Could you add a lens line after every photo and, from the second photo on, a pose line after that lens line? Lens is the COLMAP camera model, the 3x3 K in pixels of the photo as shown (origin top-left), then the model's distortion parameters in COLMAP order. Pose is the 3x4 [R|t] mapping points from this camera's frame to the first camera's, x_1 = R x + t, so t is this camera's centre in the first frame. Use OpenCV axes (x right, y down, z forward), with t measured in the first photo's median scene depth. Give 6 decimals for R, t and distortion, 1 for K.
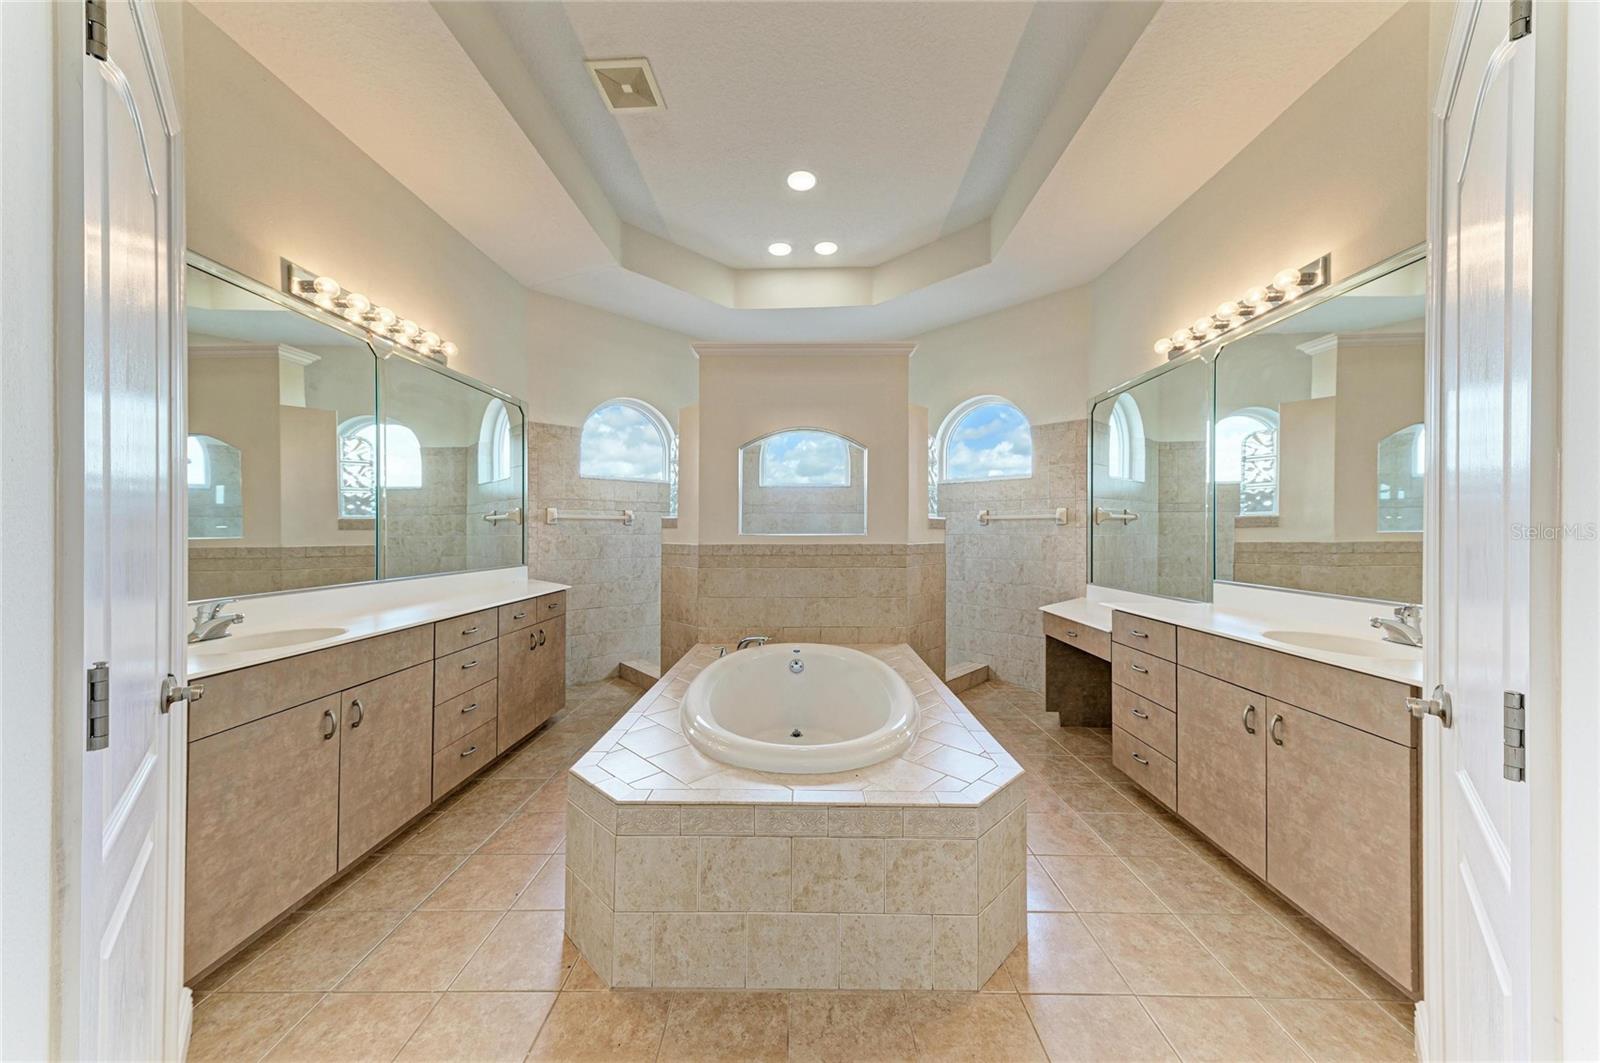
lens RADIAL K [[544.8, 0, 804.7], [0, 544.8, 526.1], [0, 0, 1]] dist [0.013414, -0.001480]
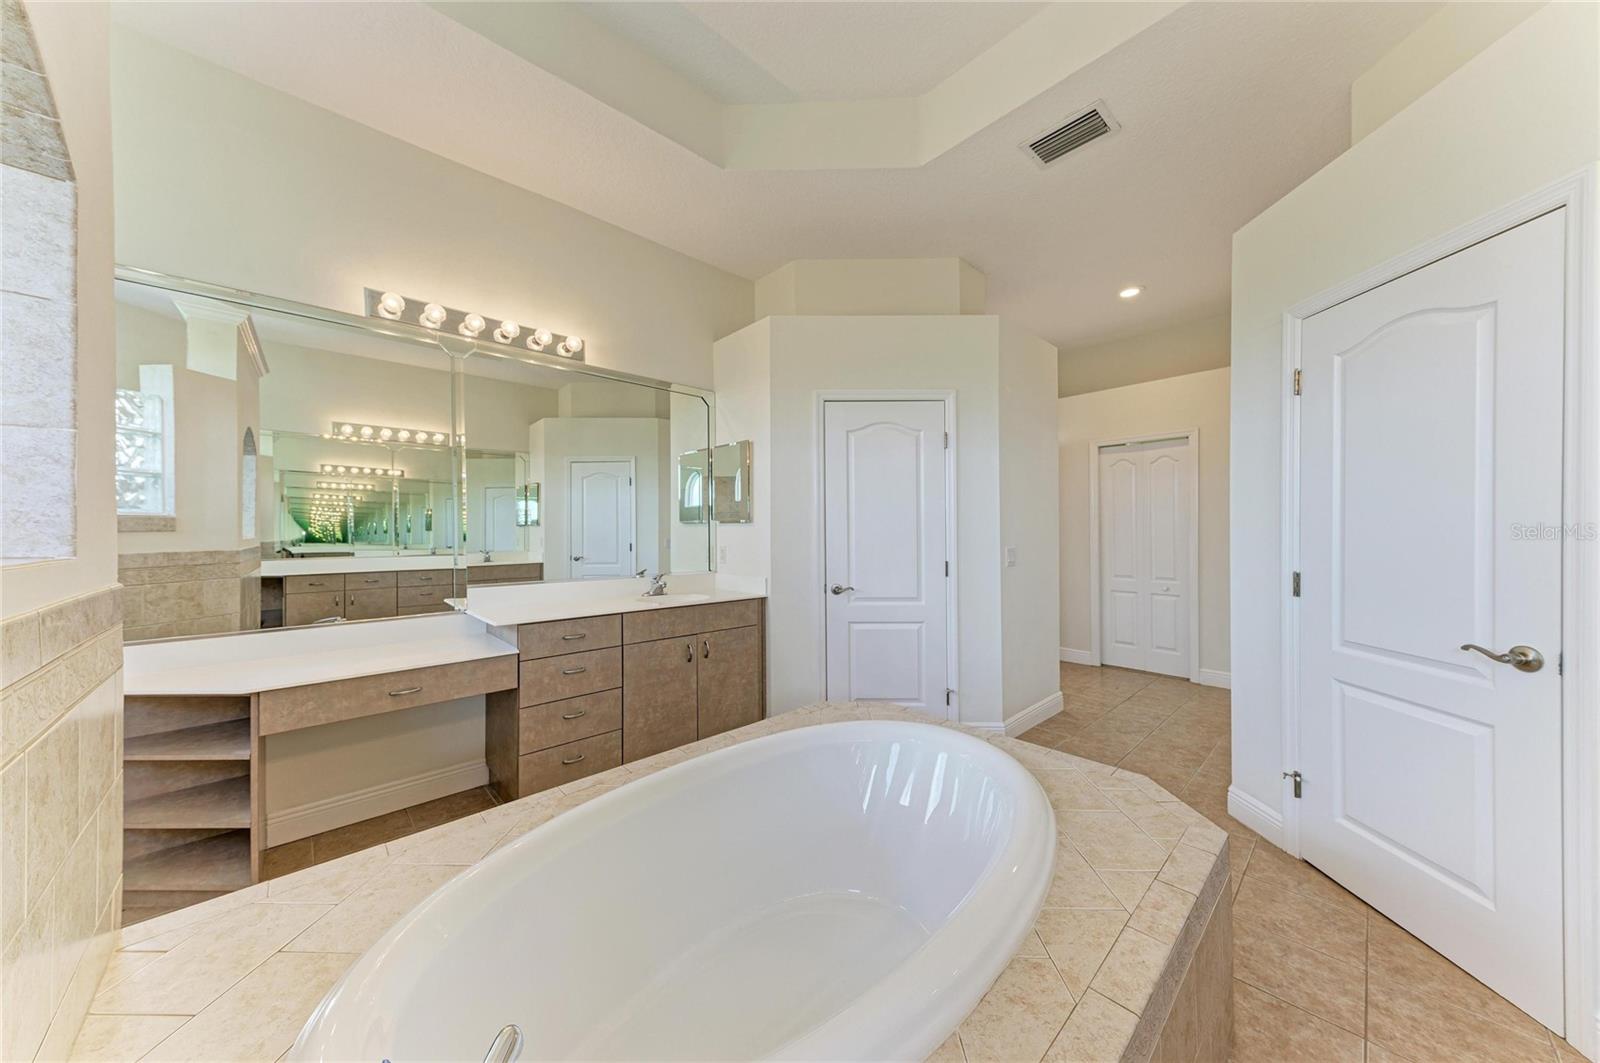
lens RADIAL K [[544.8, 0, 803.6], [0, 544.8, 535.1], [0, 0, 1]] dist [0.013414, -0.001480]
pose [[-0.673582, -0.004748, 0.739097, -0.427974], [0.000621, 0.999975, 0.006990, 0.002565], [-0.739112, 0.005167, -0.673563, 1.382634]]
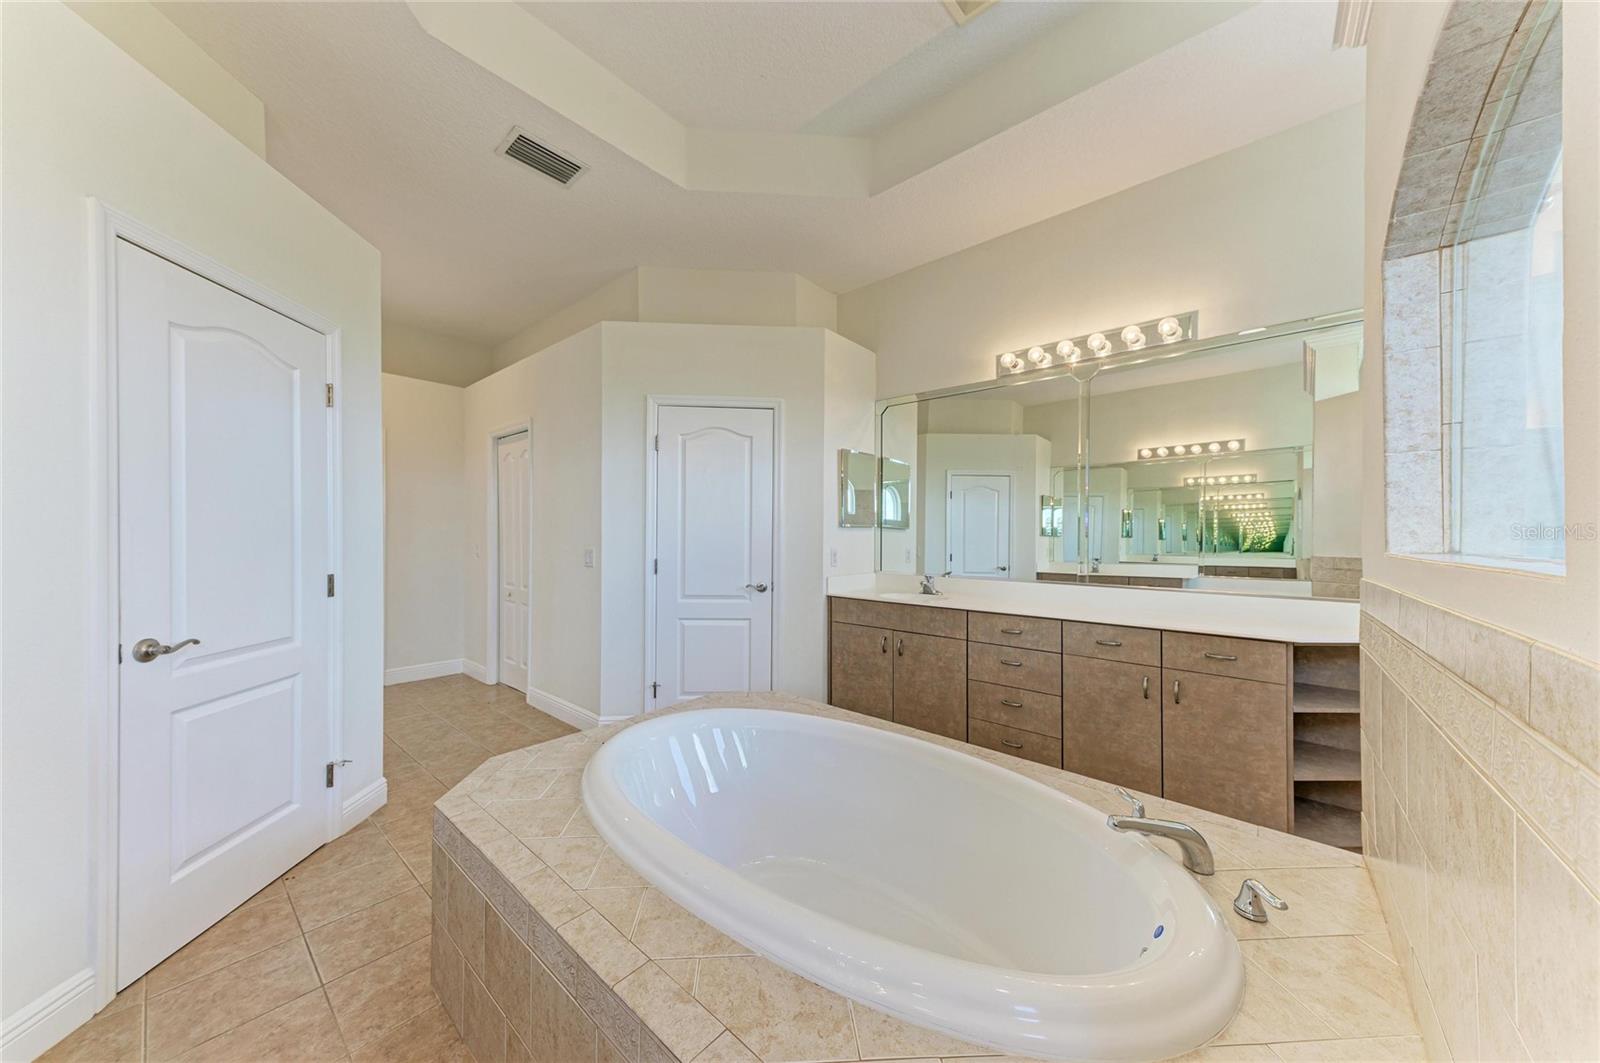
lens RADIAL K [[544.8, 0, 801.7], [0, 544.8, 536.8], [0, 0, 1]] dist [0.013414, -0.001480]
pose [[-0.645247, -0.007367, -0.763938, 0.491503], [-0.006895, 0.999969, -0.003819, 0.011516], [0.763943, 0.002803, -0.645278, 1.411304]]
